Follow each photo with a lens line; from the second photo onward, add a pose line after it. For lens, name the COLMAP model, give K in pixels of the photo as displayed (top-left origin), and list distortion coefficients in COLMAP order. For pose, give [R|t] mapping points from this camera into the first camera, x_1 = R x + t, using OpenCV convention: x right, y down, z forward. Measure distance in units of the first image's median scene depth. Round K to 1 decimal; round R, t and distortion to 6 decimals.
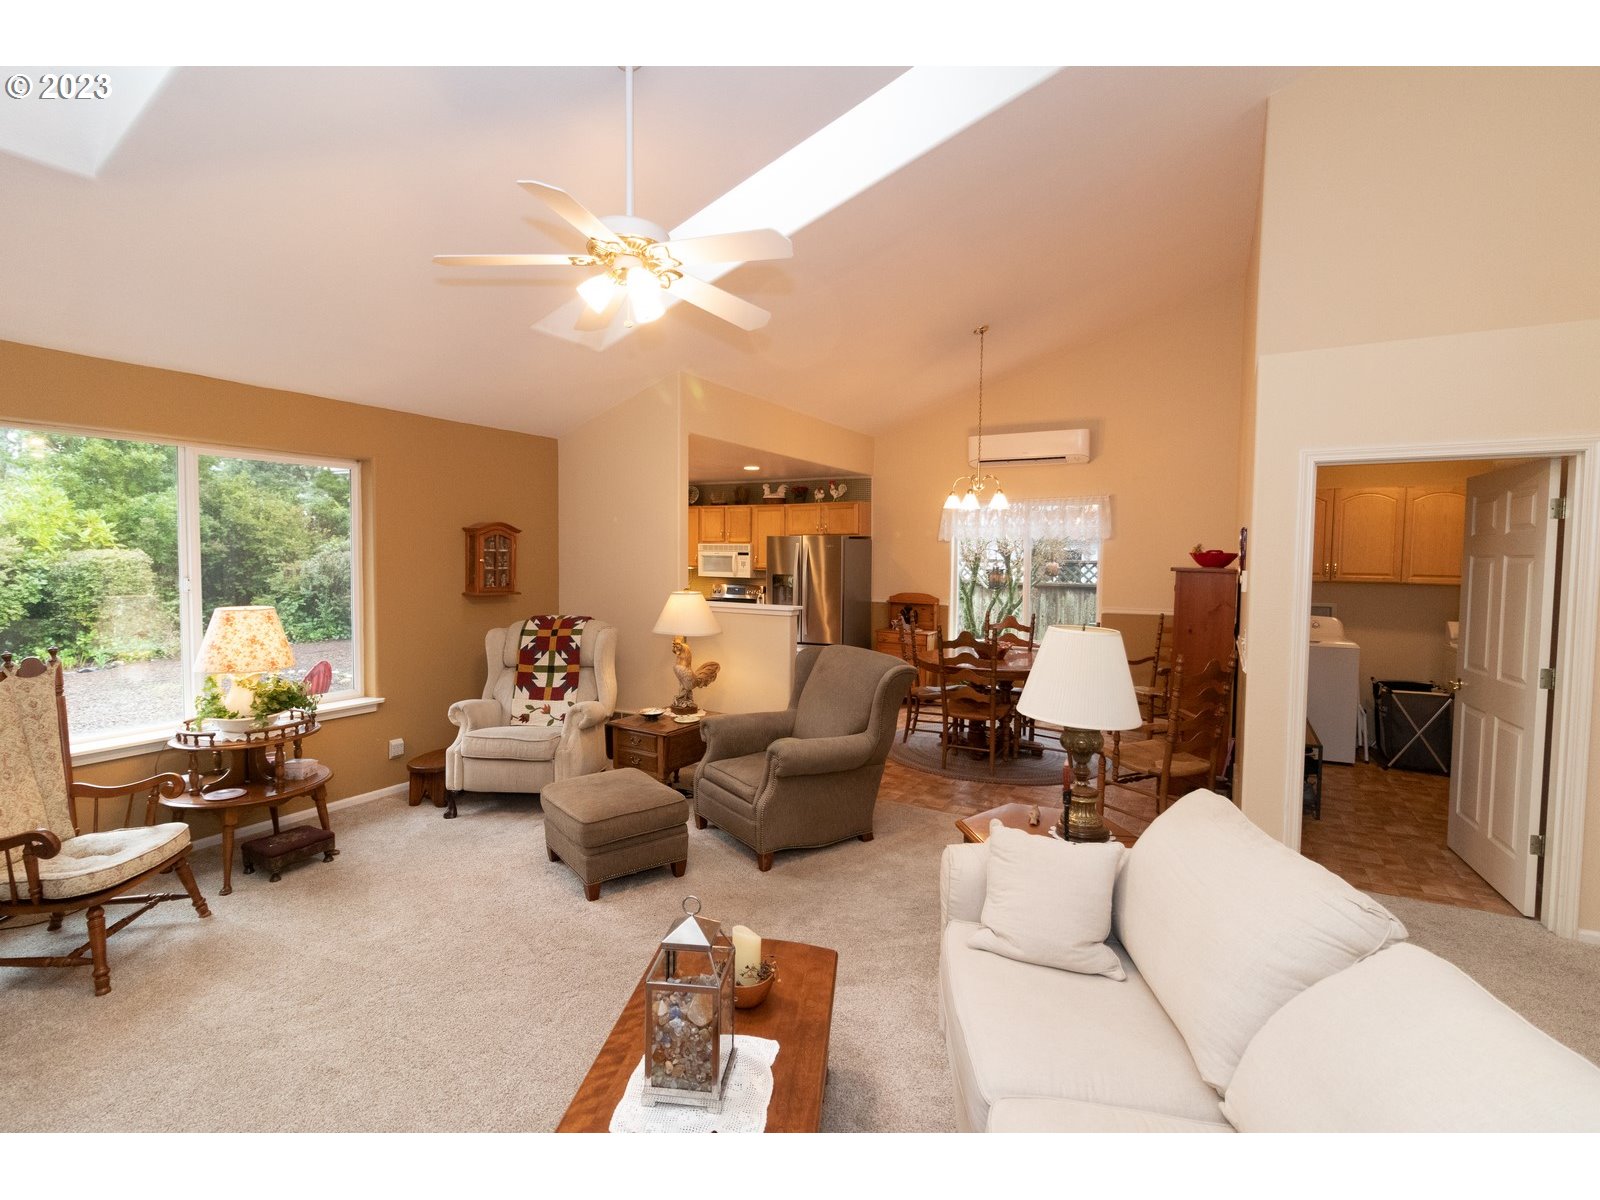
lens RADIAL K [[755.5, 0, 807.1], [0, 755.5, 590.7], [0, 0, 1]] dist [0.005345, -0.000009]
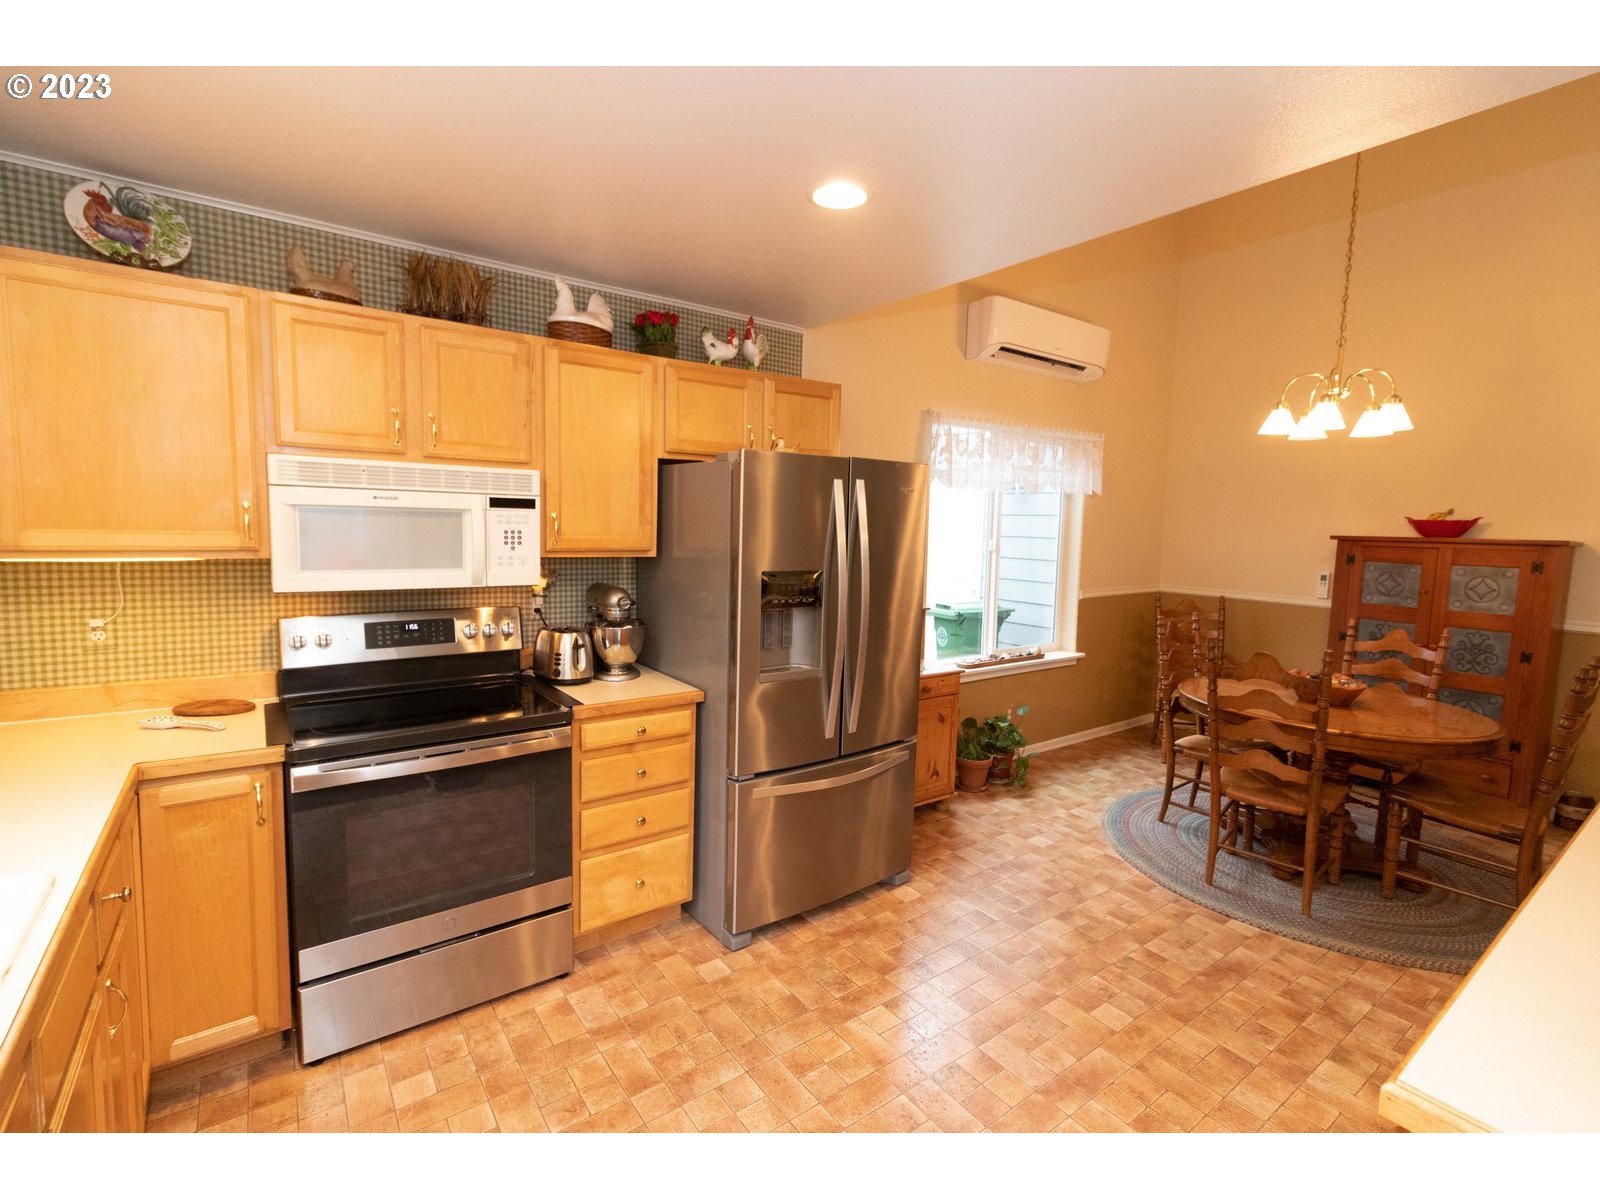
lens RADIAL K [[755.5, 0, 807.1], [0, 755.5, 590.7], [0, 0, 1]] dist [0.005345, -0.000009]
pose [[0.410786, -0.086328, 0.907636, -0.302323], [0.030207, 0.996249, 0.081085, -0.035705], [-0.911231, -0.005891, 0.411853, 0.783607]]
